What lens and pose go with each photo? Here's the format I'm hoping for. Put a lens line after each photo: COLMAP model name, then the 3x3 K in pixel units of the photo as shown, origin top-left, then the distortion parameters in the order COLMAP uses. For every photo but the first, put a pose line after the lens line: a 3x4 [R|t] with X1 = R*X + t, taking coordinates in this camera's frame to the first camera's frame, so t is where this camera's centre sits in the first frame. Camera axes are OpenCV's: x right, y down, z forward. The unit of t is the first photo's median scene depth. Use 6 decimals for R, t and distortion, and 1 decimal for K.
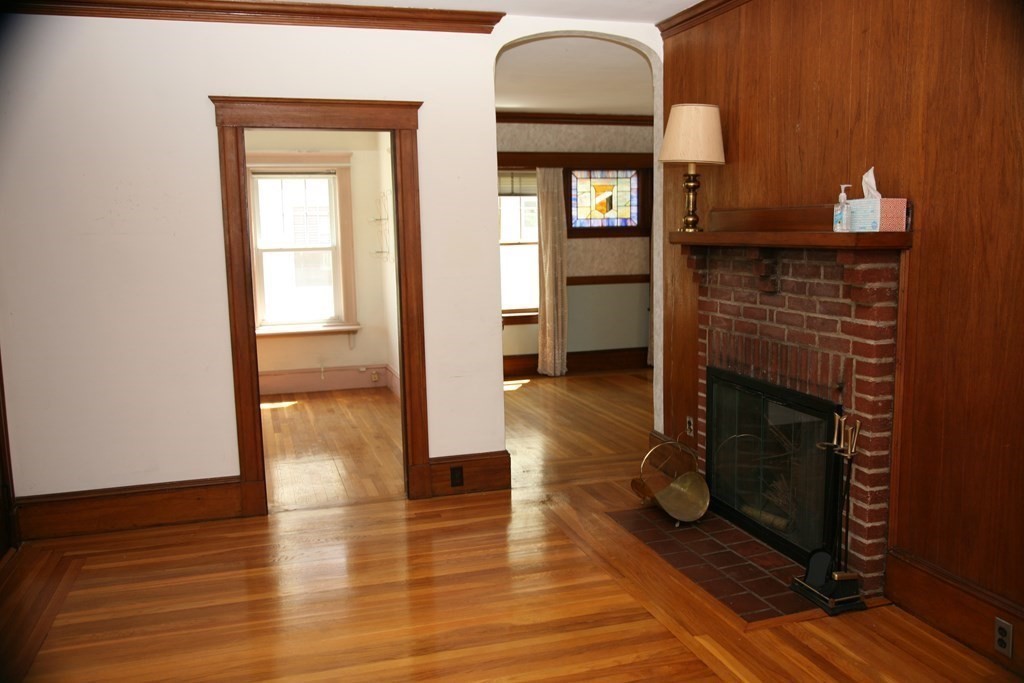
lens RADIAL K [[864.7, 0, 510.8], [0, 864.7, 339.9], [0, 0, 1]] dist [0.007296, 0.005198]
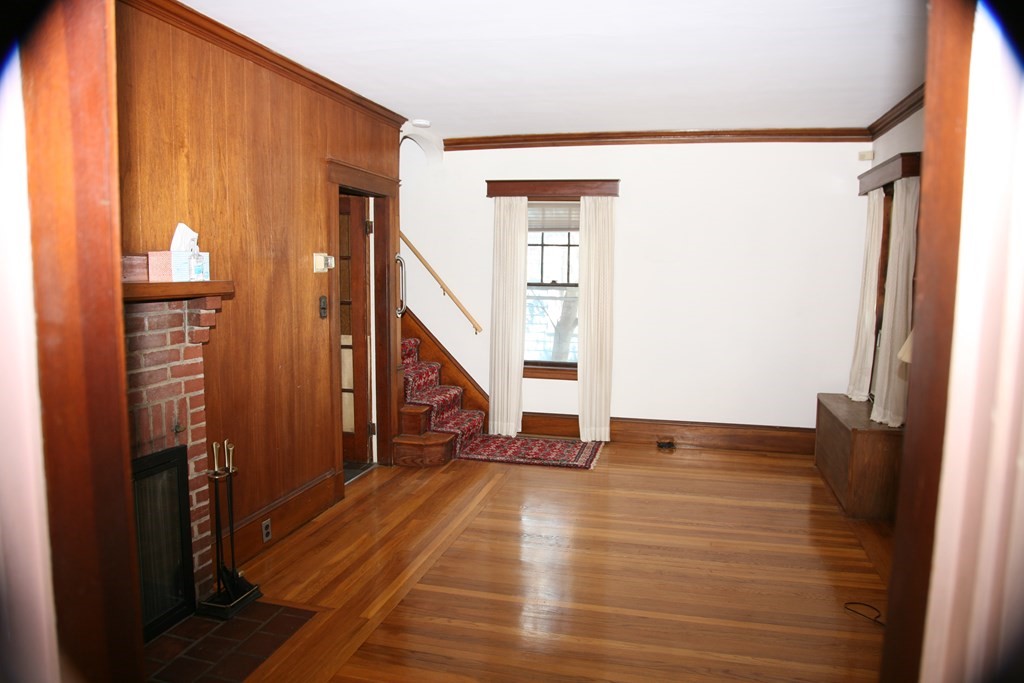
lens RADIAL K [[707.8, 0, 509.9], [0, 707.8, 344.8], [0, 0, 1]] dist [-0.097522, 0.000281]
pose [[-0.851212, -0.049654, 0.522467, -0.396753], [0.068186, 0.976613, 0.203904, -0.189981], [-0.520373, 0.209191, -0.827920, 1.477438]]
